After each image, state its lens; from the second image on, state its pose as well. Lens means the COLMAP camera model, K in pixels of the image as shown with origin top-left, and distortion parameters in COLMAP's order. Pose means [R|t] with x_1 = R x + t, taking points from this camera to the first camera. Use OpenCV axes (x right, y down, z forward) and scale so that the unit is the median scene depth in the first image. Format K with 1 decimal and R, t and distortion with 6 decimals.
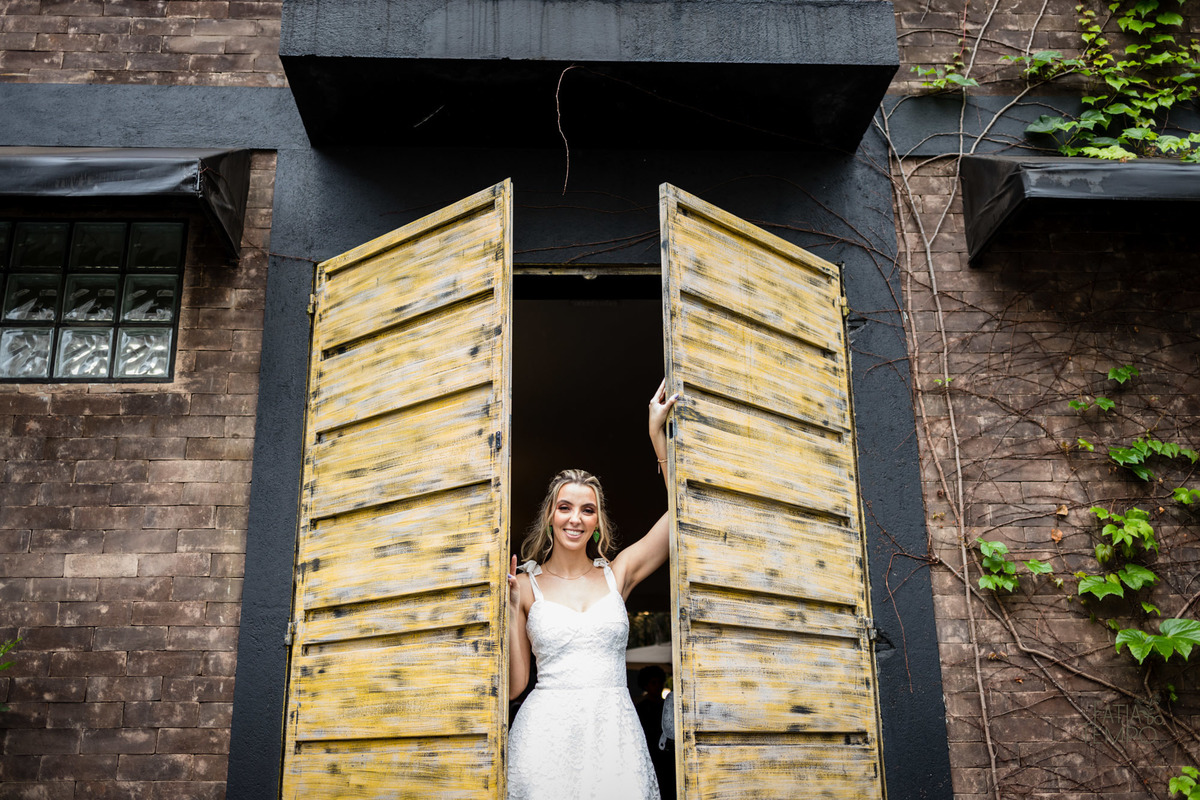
lens RADIAL K [[1151.2, 0, 598.0], [0, 1151.2, 403.4], [0, 0, 1]] dist [0.010674, -0.013698]
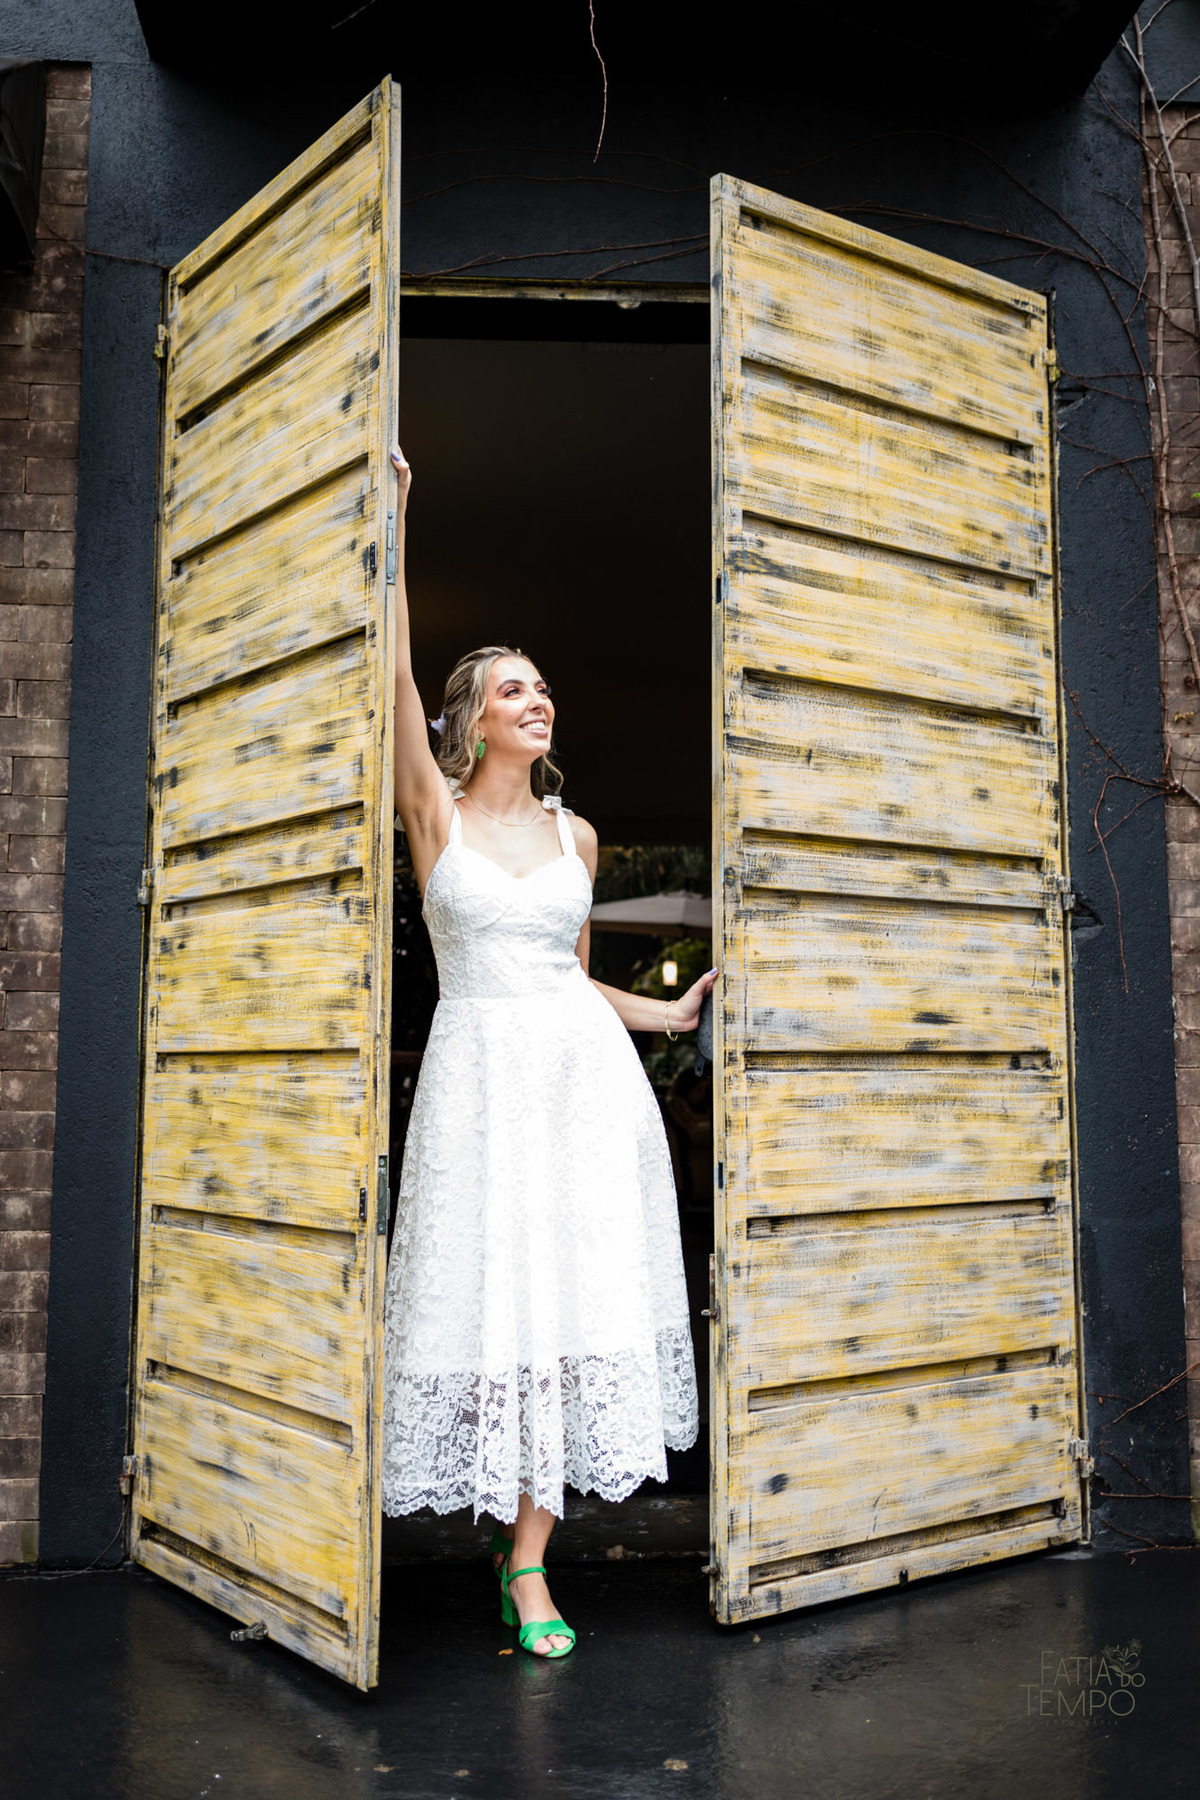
lens RADIAL K [[1667.1, 0, 544.1], [0, 1667.1, 918.2], [0, 0, 1]] dist [0.012013, -0.019072]
pose [[0.999756, 0.014440, 0.016688, -0.058289], [-0.017362, 0.981449, 0.190937, 0.035265], [-0.013621, -0.191180, 0.981460, 0.093089]]
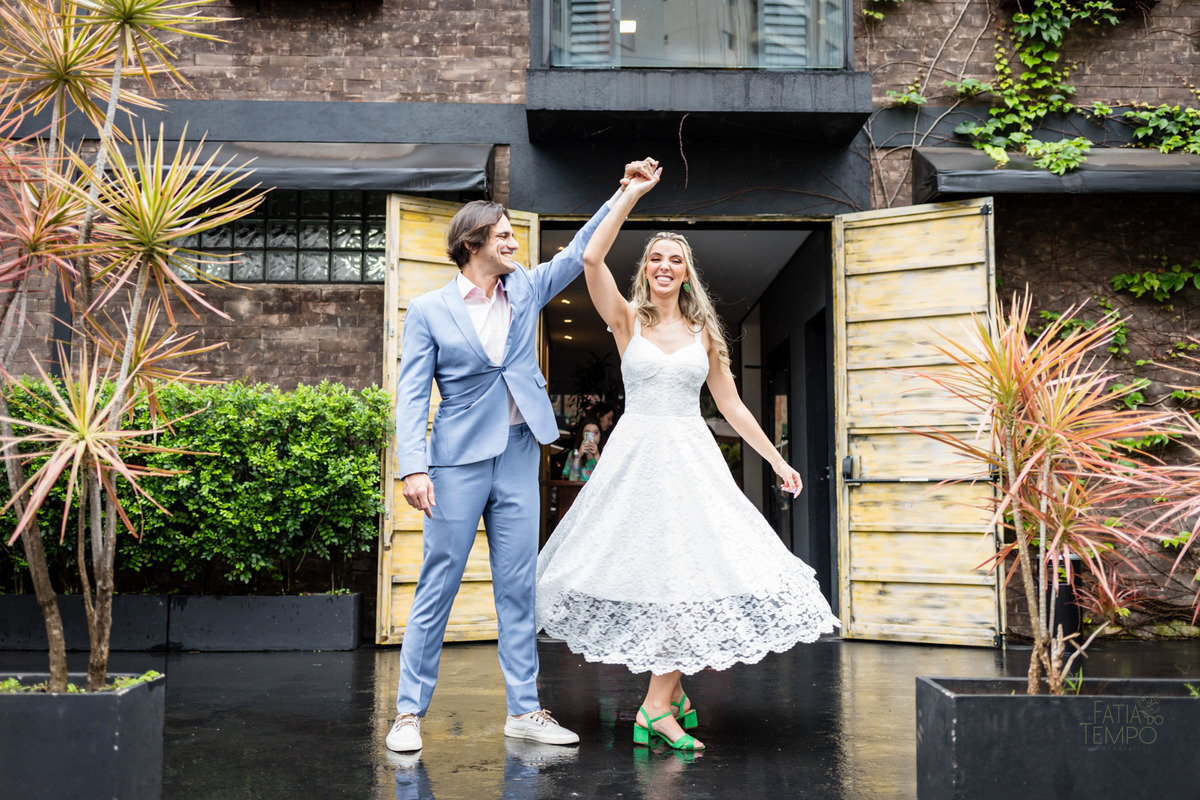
lens RADIAL K [[1175.1, 0, 600.0], [0, 1175.1, 400.0], [0, 0, 1]] dist [0.019166, -0.022315]
pose [[0.999533, 0.013294, -0.027522, -0.088982], [-0.007728, 0.981118, 0.193258, -0.181481], [0.029571, -0.192955, 0.980762, -0.766800]]
